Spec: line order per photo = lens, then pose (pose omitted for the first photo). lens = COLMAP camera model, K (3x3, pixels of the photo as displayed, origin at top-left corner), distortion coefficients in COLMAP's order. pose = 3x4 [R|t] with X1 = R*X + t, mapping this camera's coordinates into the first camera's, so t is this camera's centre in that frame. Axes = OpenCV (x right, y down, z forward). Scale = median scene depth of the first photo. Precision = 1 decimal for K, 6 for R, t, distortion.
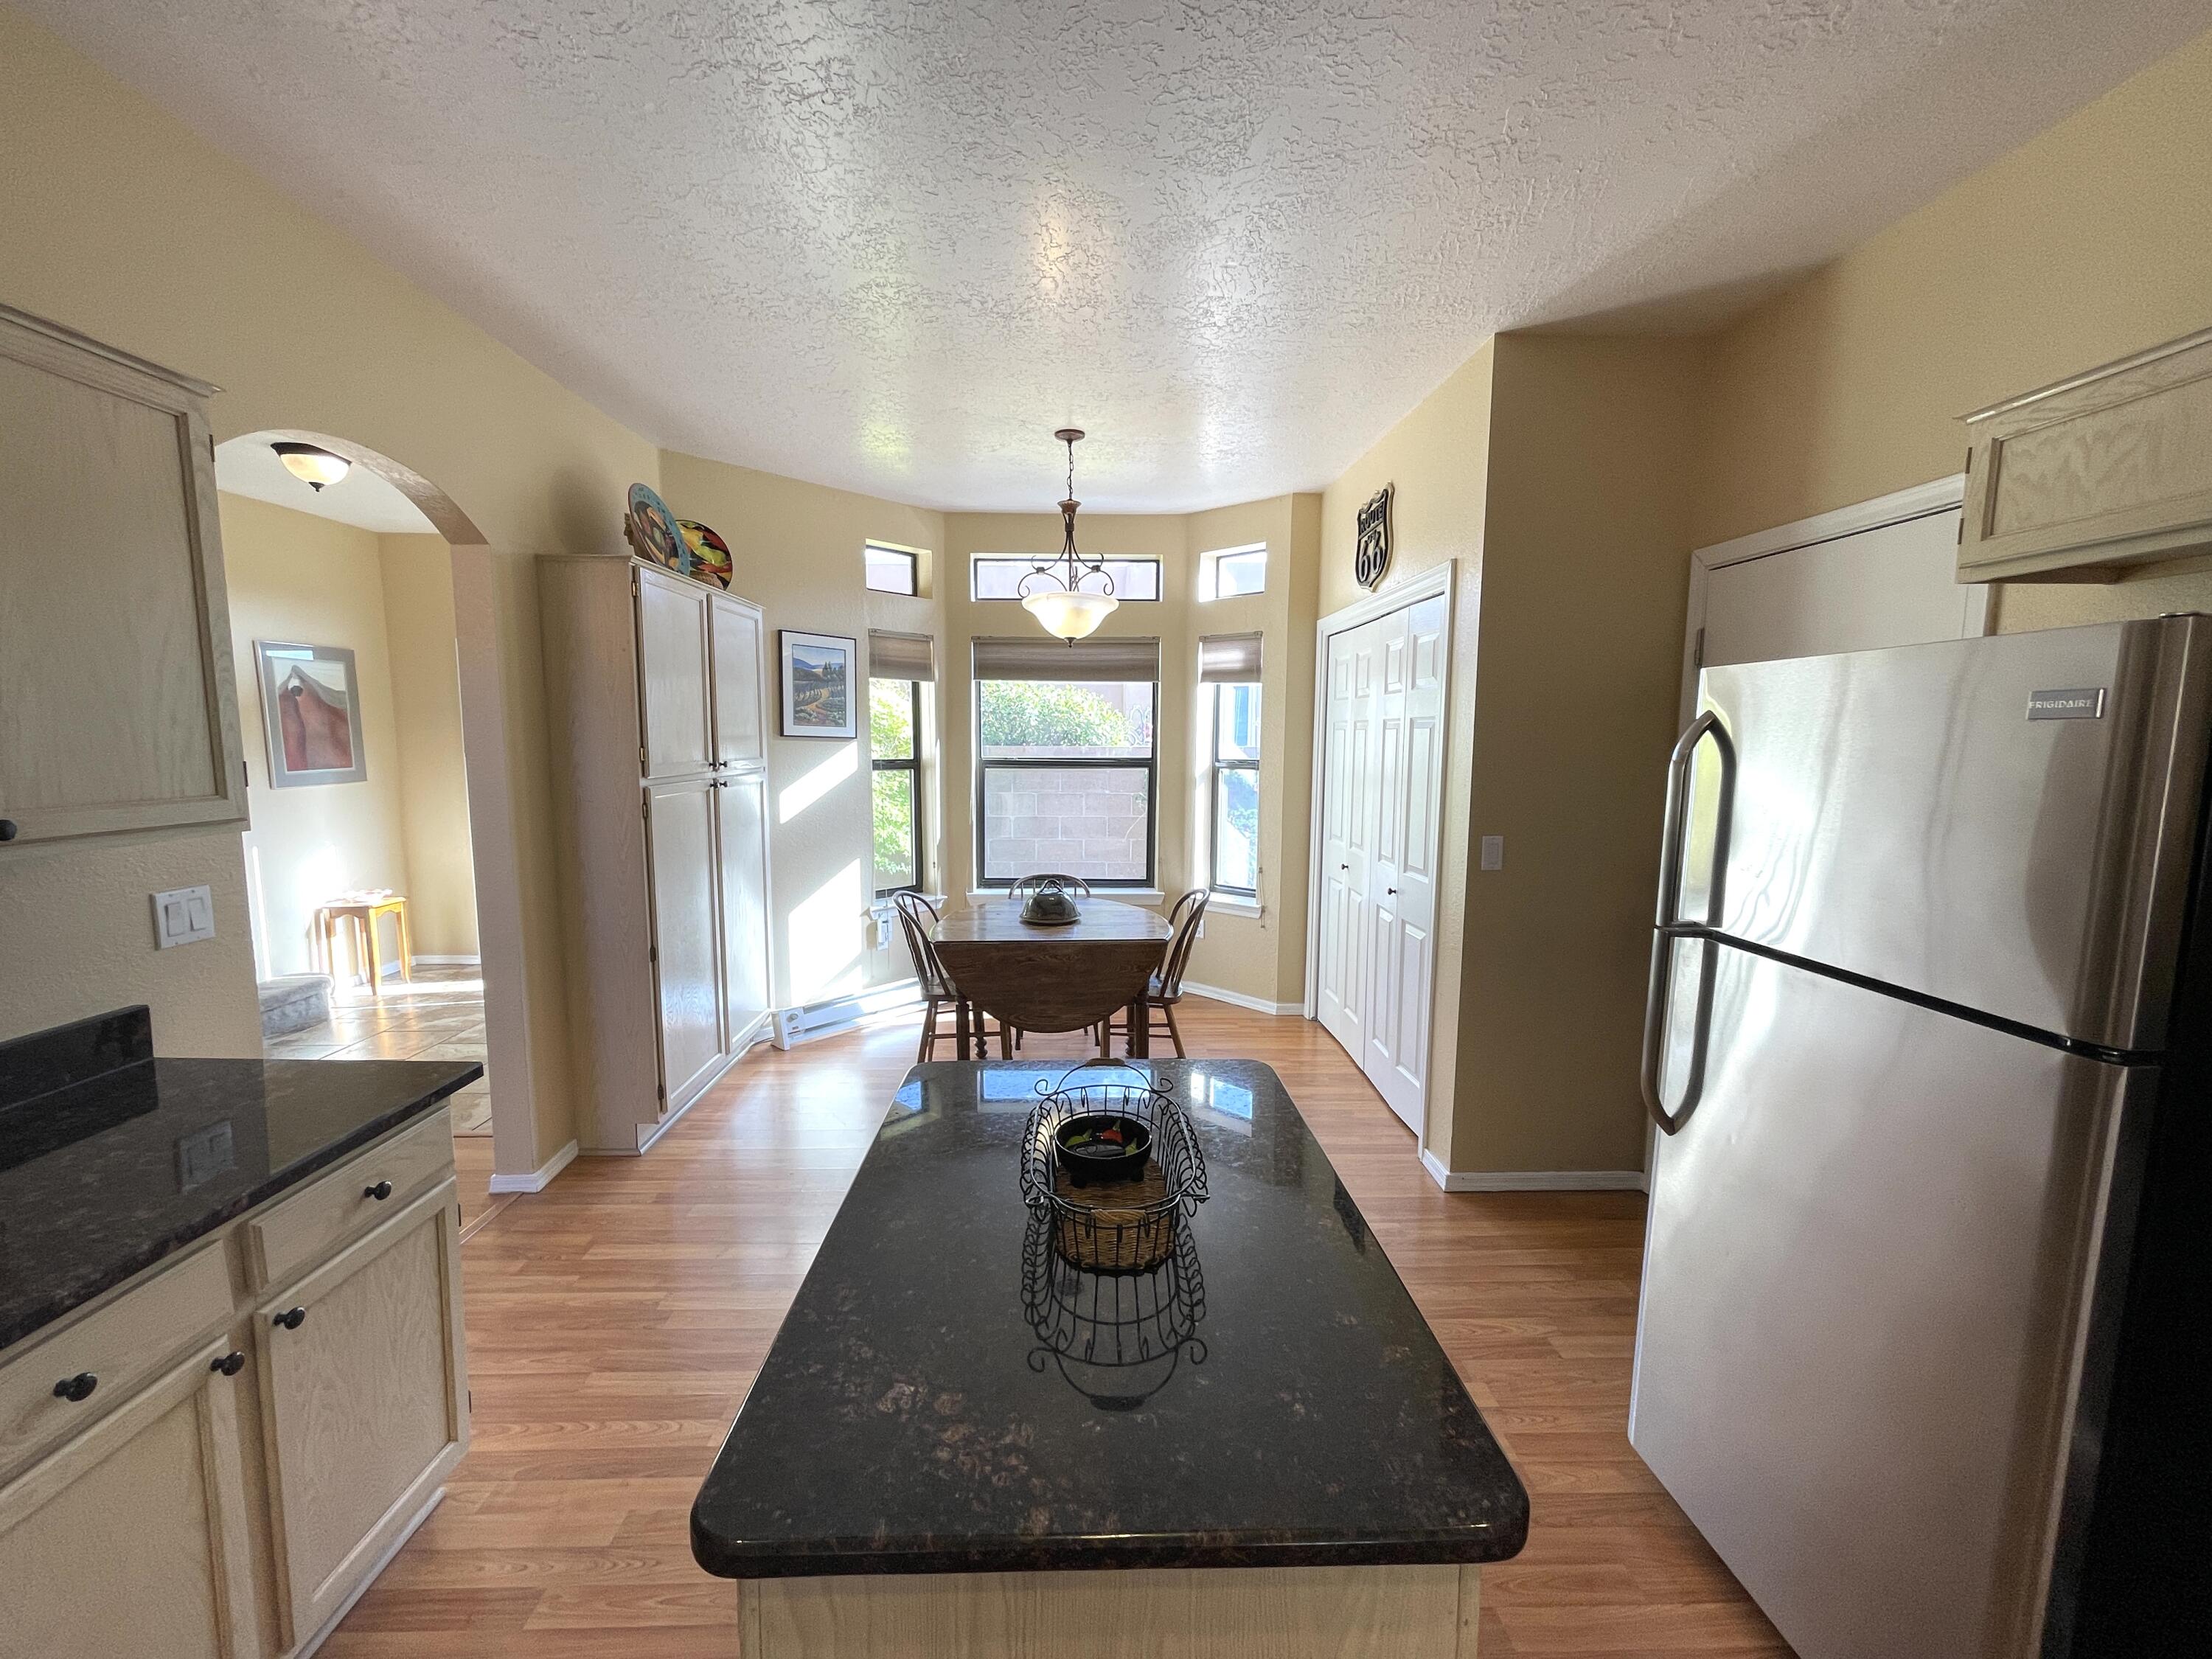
lens RADIAL K [[885.6, 0, 1106.0], [0, 885.6, 829.5], [0, 0, 1]] dist [-0.000222, -0.000051]
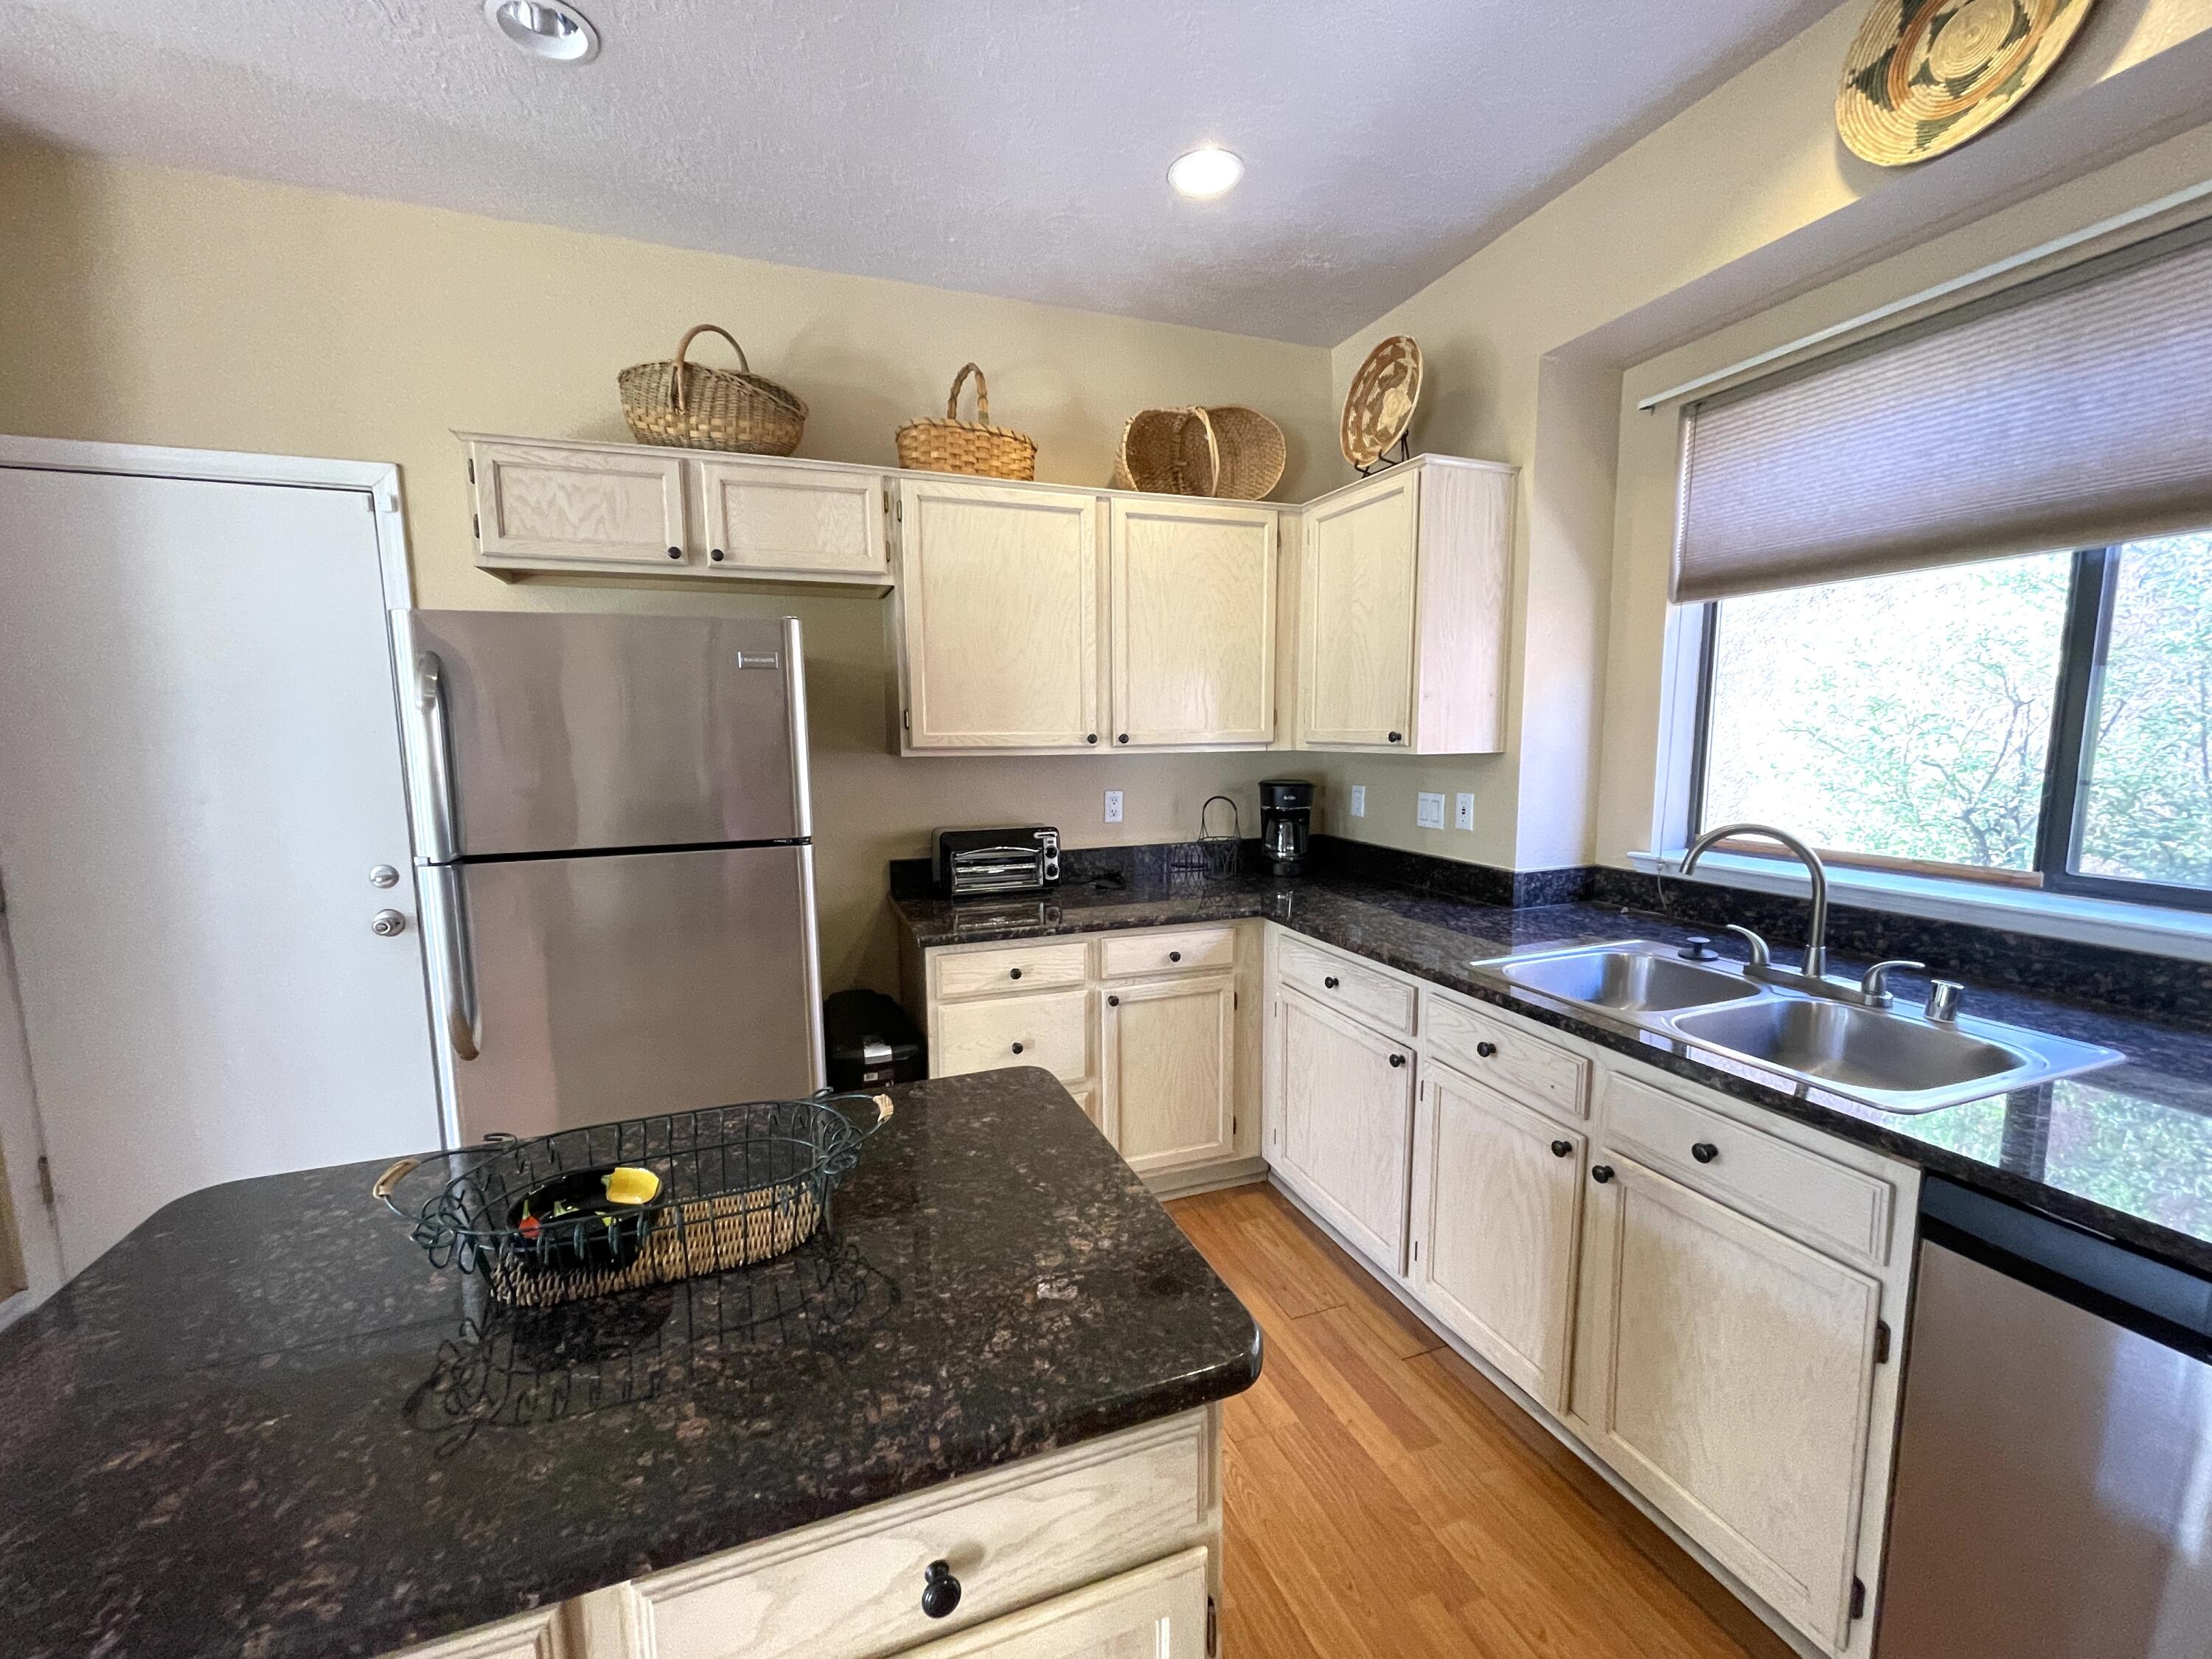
lens RADIAL K [[885.6, 0, 1106.0], [0, 885.6, 829.5], [0, 0, 1]] dist [-0.000222, -0.000051]
pose [[-0.324653, -0.114157, 0.938919, -0.672154], [0.118414, 0.979974, 0.160092, -0.004661], [-0.938391, 0.163155, -0.304634, 0.702323]]
